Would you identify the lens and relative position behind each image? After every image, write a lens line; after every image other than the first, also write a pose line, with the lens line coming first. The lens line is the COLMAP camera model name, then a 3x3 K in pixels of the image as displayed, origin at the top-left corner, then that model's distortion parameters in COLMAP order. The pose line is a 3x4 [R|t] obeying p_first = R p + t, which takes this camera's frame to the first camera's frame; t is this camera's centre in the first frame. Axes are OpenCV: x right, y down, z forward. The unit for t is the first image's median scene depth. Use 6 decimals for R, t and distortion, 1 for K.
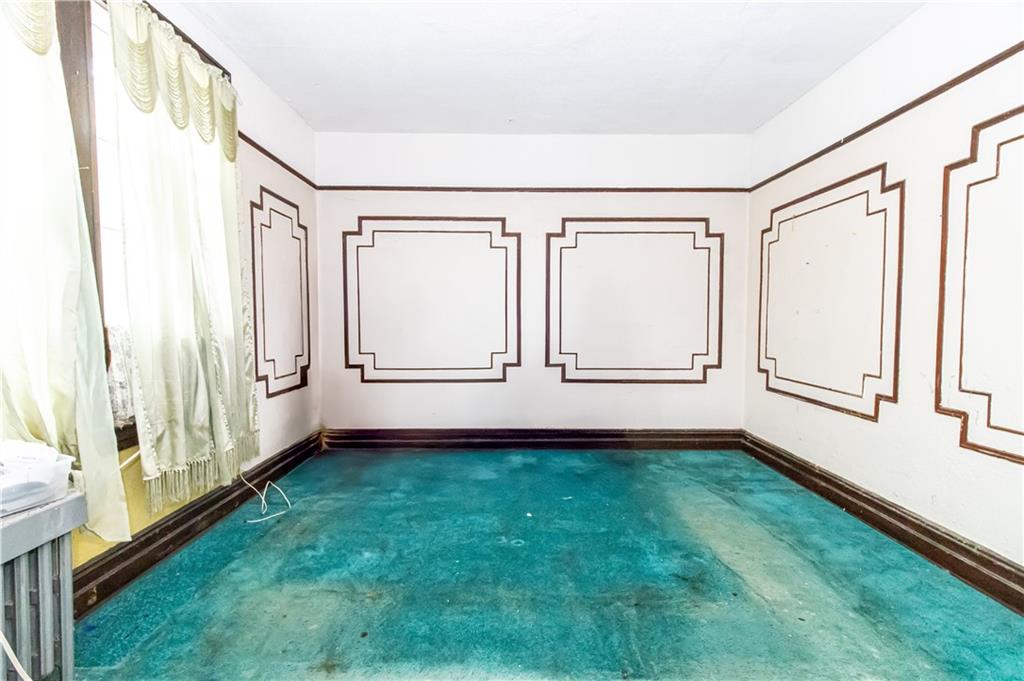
lens RADIAL K [[467.5, 0, 512.0], [0, 467.5, 340.5], [0, 0, 1]] dist [0.000081, 0.001280]
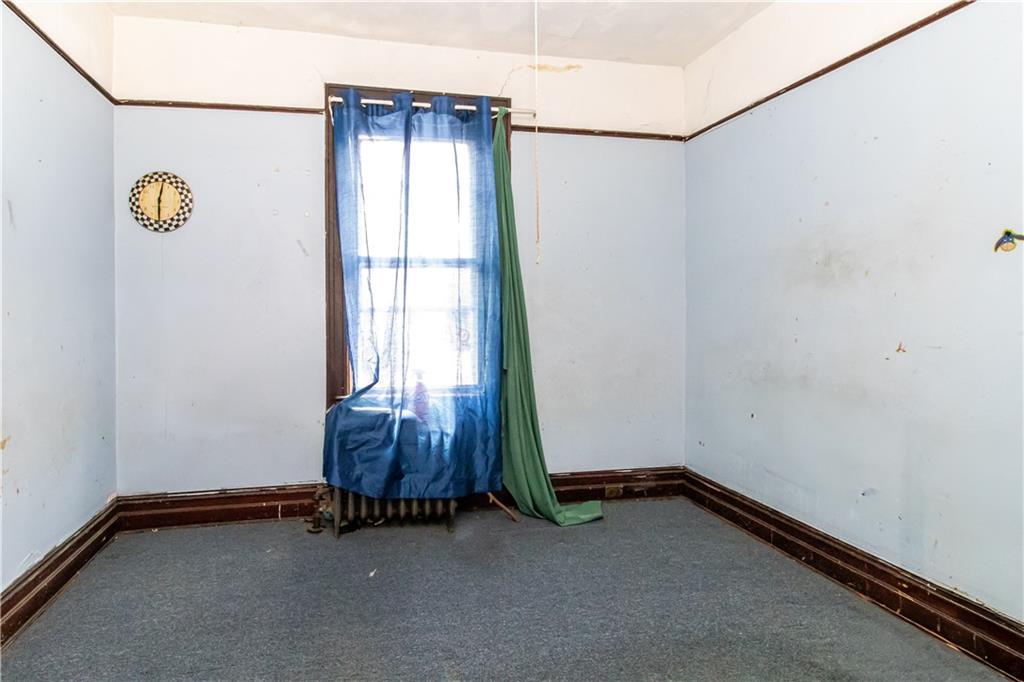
lens RADIAL K [[476.6, 0, 511.8], [0, 476.6, 346.9], [0, 0, 1]] dist [0.000993, 0.000451]
pose [[0.941189, -0.017132, 0.337446, -0.010194], [0.007384, 0.999518, 0.030149, -0.031382], [-0.337800, -0.025885, 0.940862, 0.574306]]
